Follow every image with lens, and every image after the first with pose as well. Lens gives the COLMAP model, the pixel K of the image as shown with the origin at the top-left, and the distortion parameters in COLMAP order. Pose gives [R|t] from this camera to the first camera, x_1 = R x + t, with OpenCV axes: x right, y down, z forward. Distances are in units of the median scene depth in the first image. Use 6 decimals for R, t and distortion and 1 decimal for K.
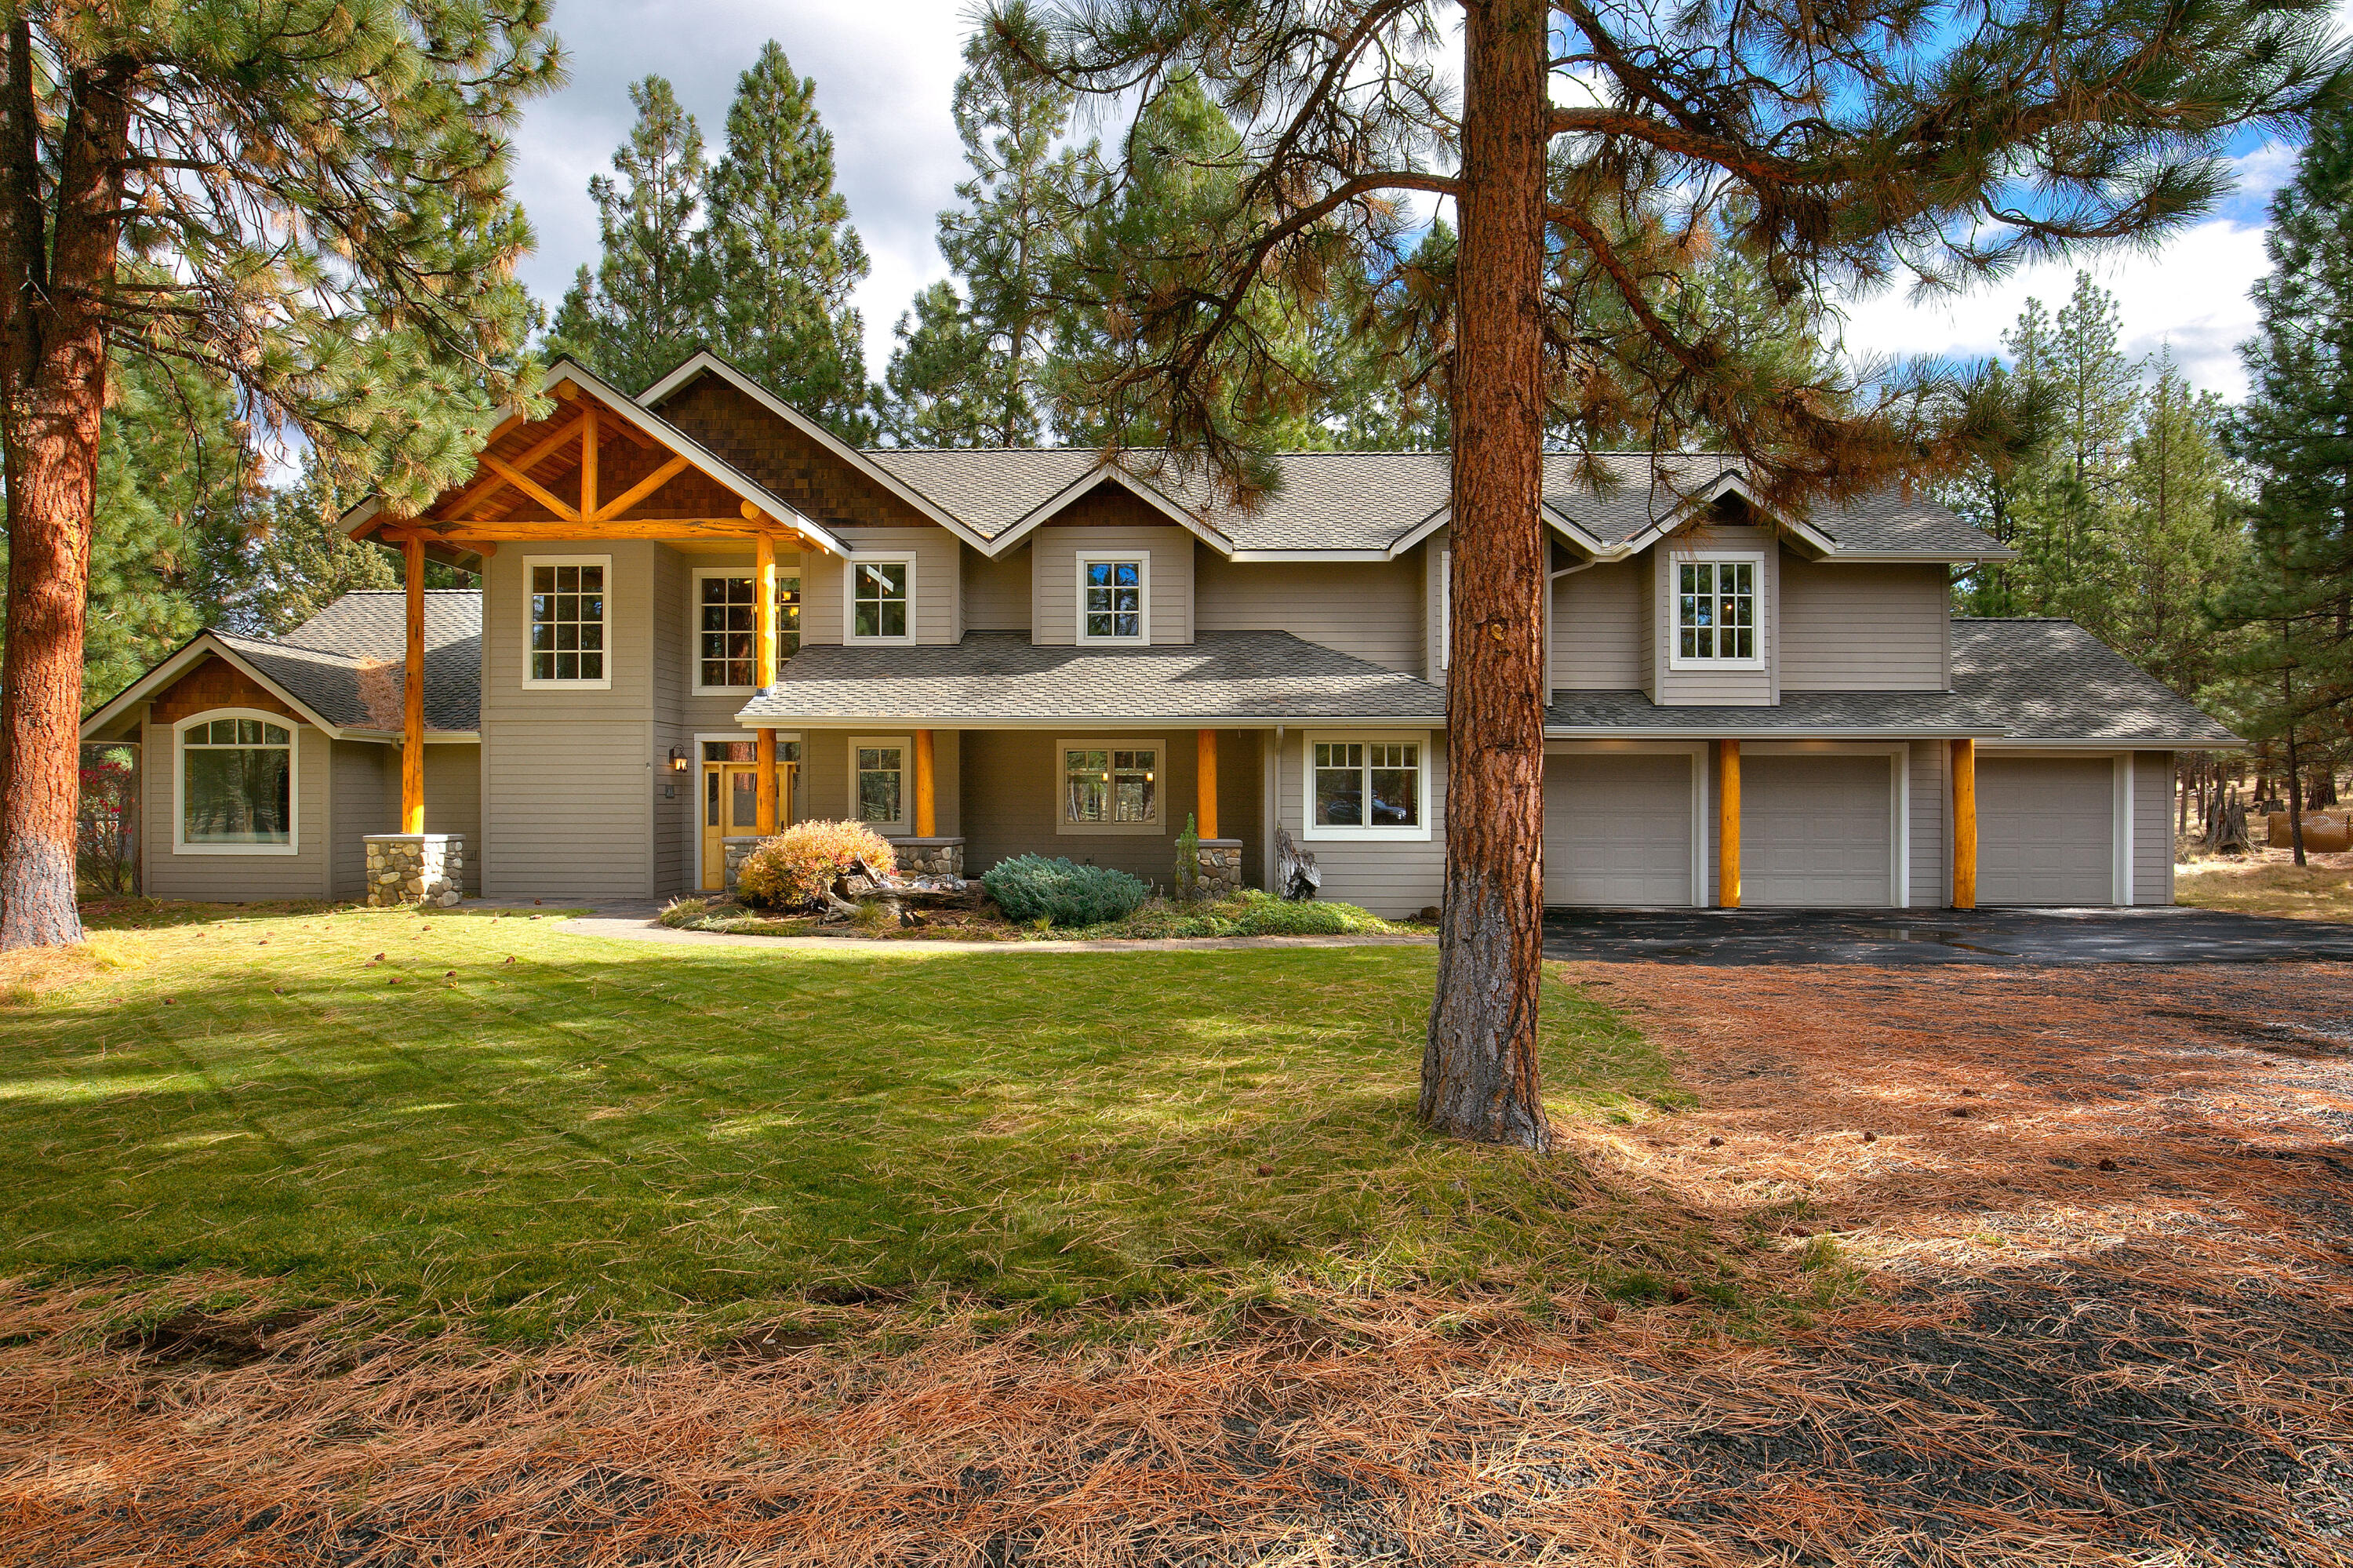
lens RADIAL K [[1200.5, 0, 1144.8], [0, 1200.5, 810.3], [0, 0, 1]] dist [-0.025349, 0.000324]
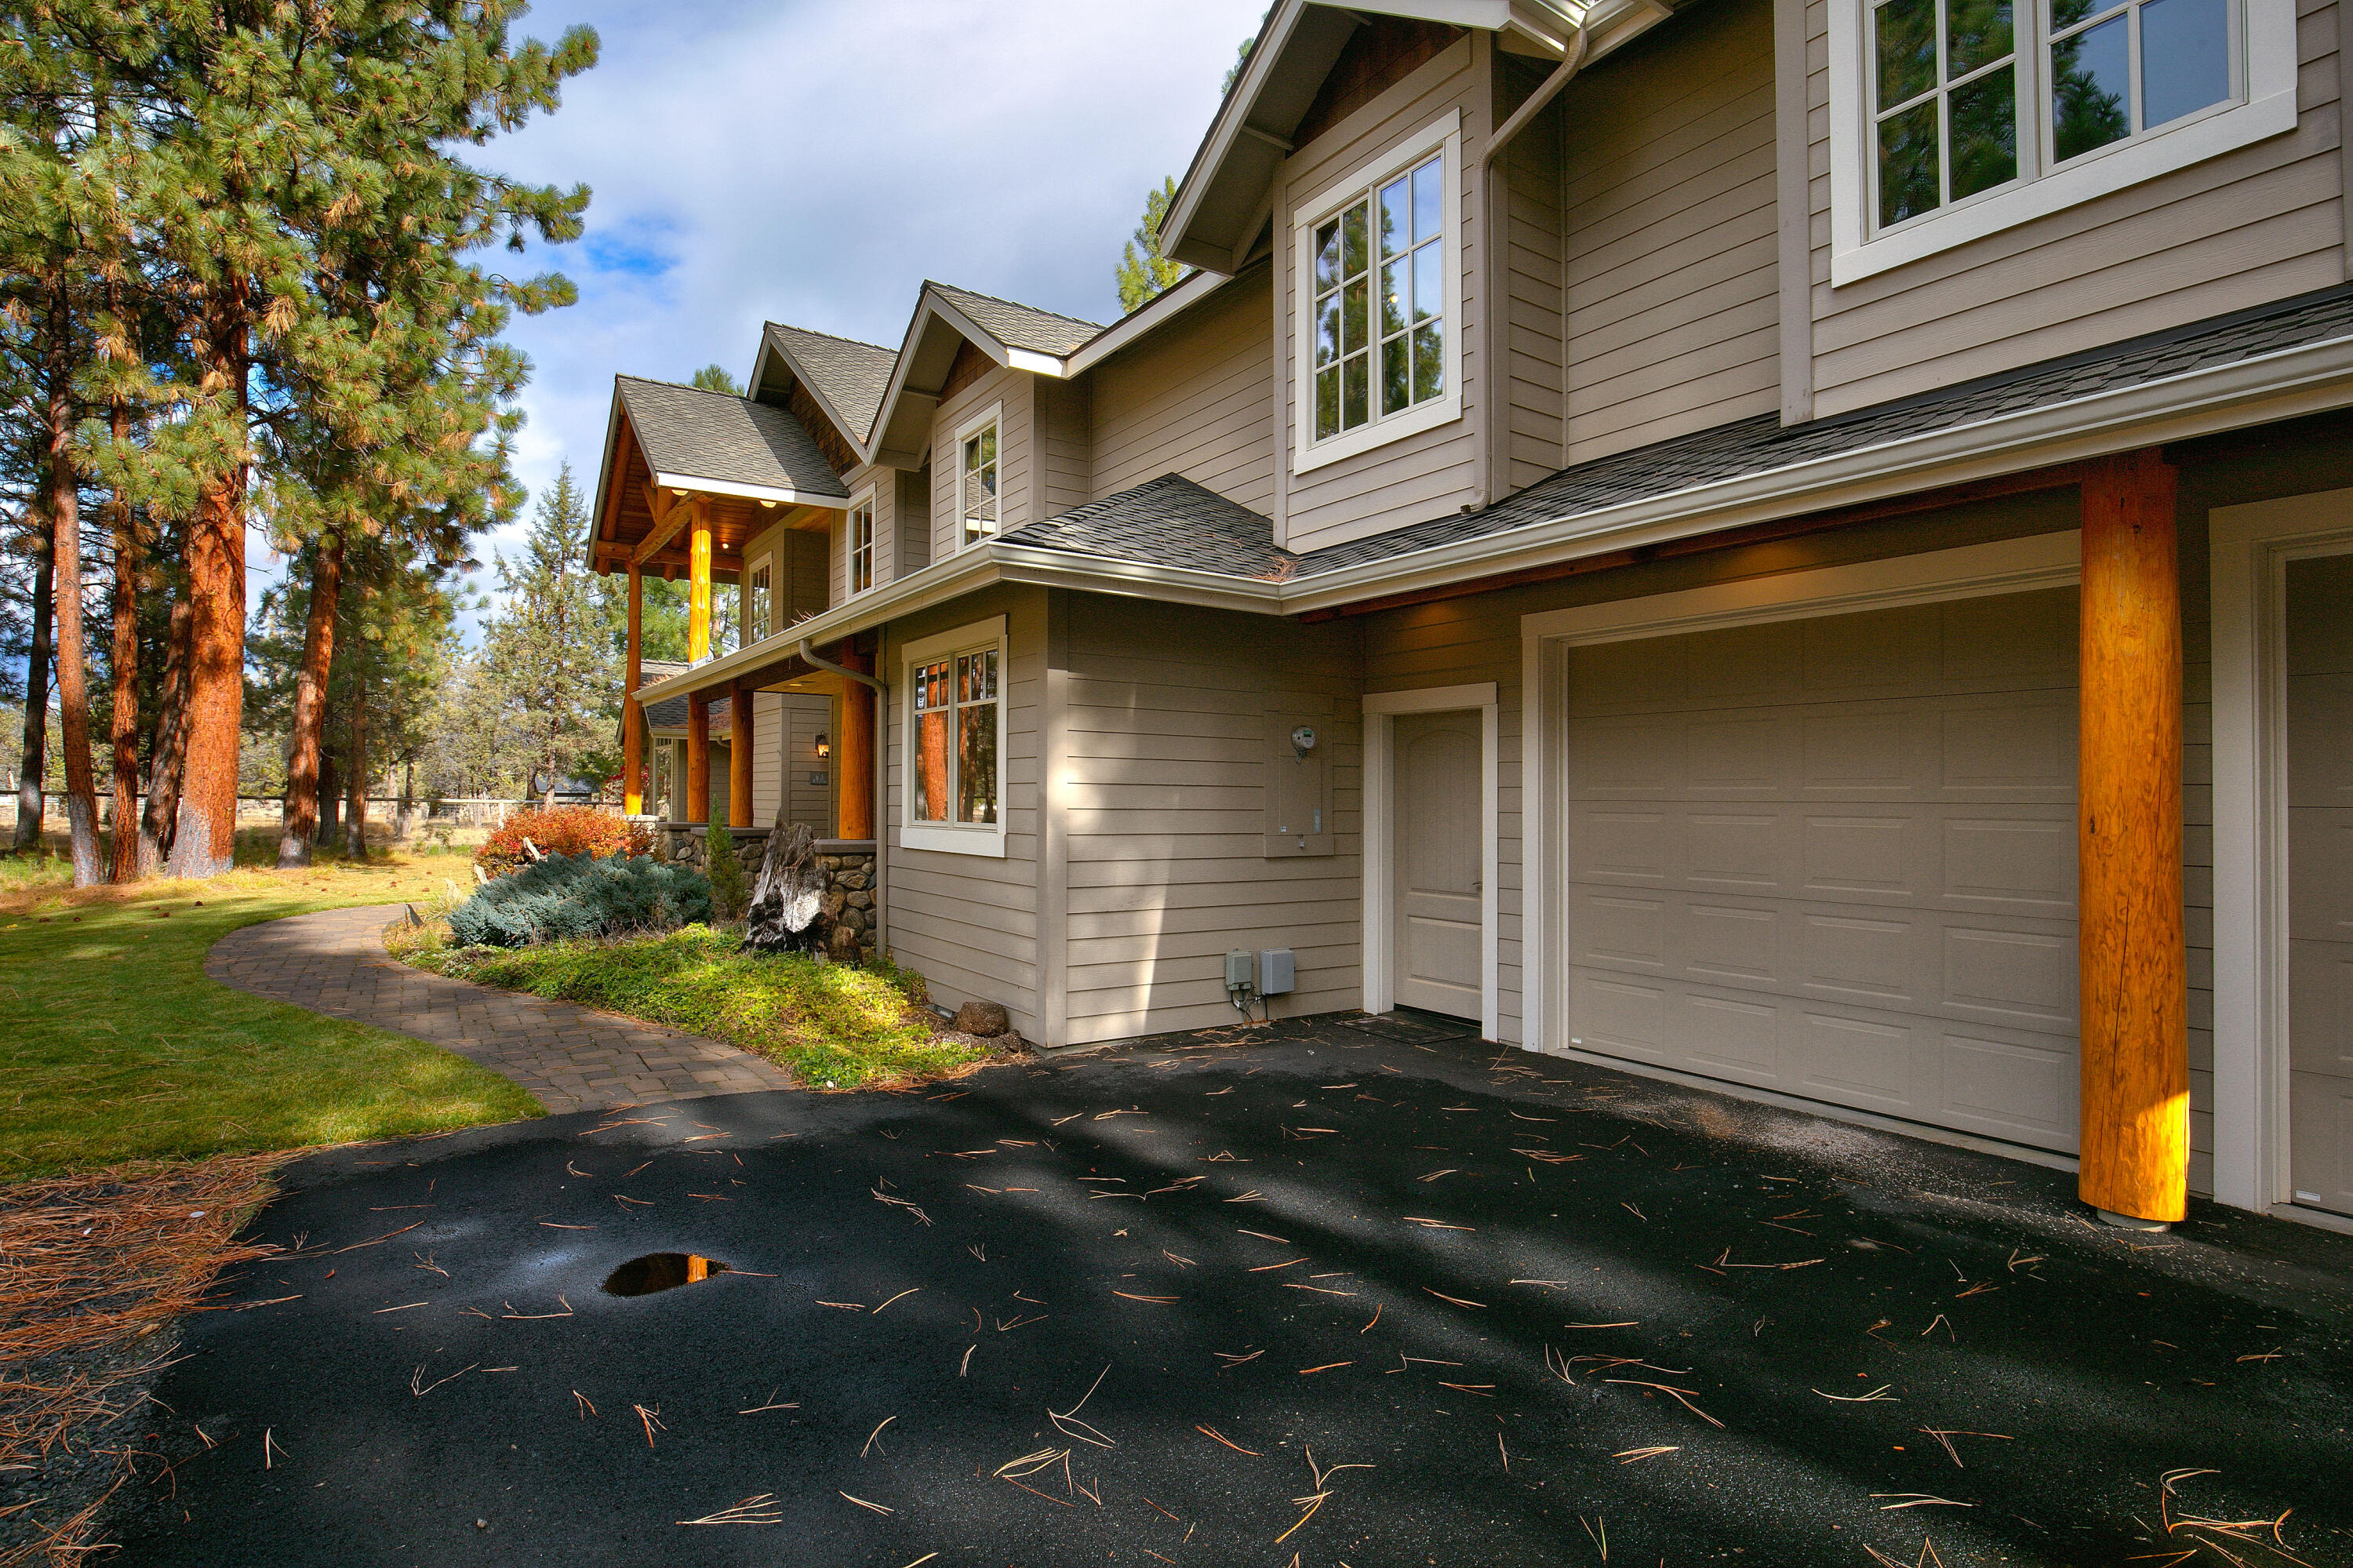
lens RADIAL K [[1179.4, 0, 1050.2], [0, 1179.4, 790.4], [0, 0, 1]] dist [-0.000059, -0.000219]
pose [[0.548859, -0.009133, -0.835865, 0.555010], [-0.008843, 0.999821, -0.016732, 0.006323], [0.835868, 0.016575, 0.548680, 0.680966]]
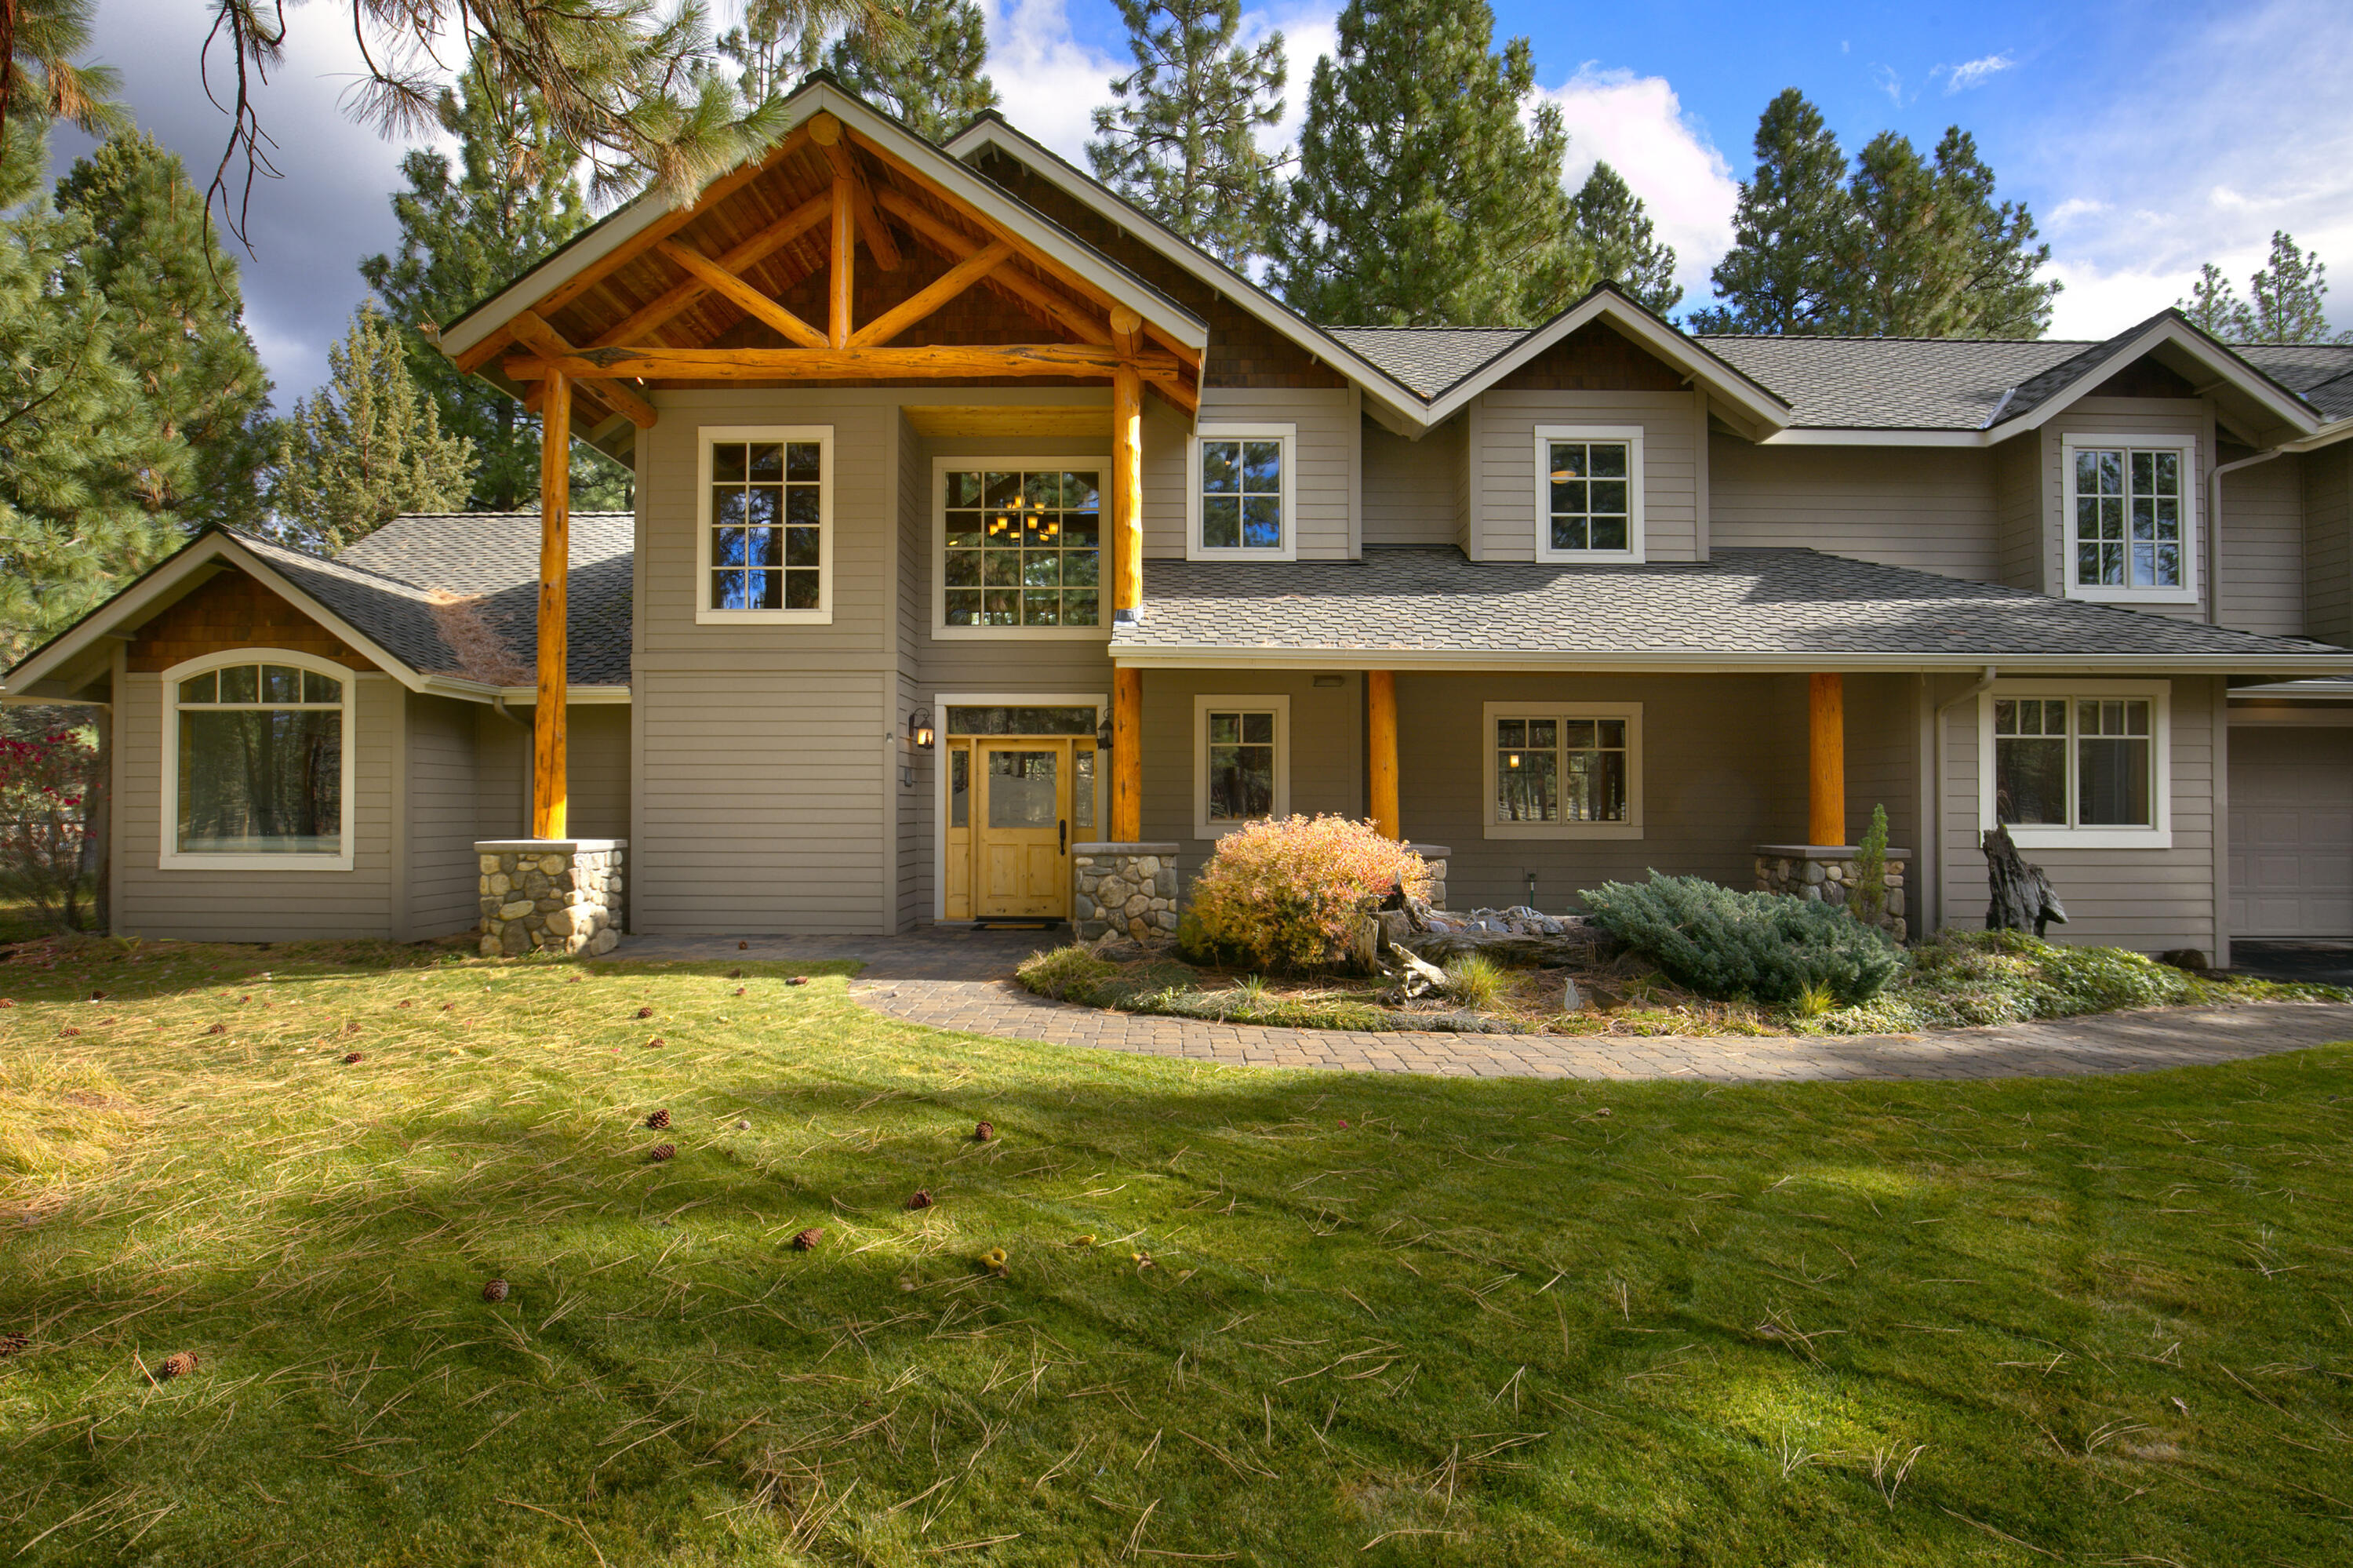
lens RADIAL K [[1166.9, 0, 1161.3], [0, 1166.9, 797.3], [0, 0, 1]] dist [-0.029241, 0.000458]
pose [[0.999253, 0.001150, 0.038633, -0.300267], [-0.000621, 0.999906, -0.013704, 0.005722], [-0.038645, 0.013670, 0.999160, 0.354471]]
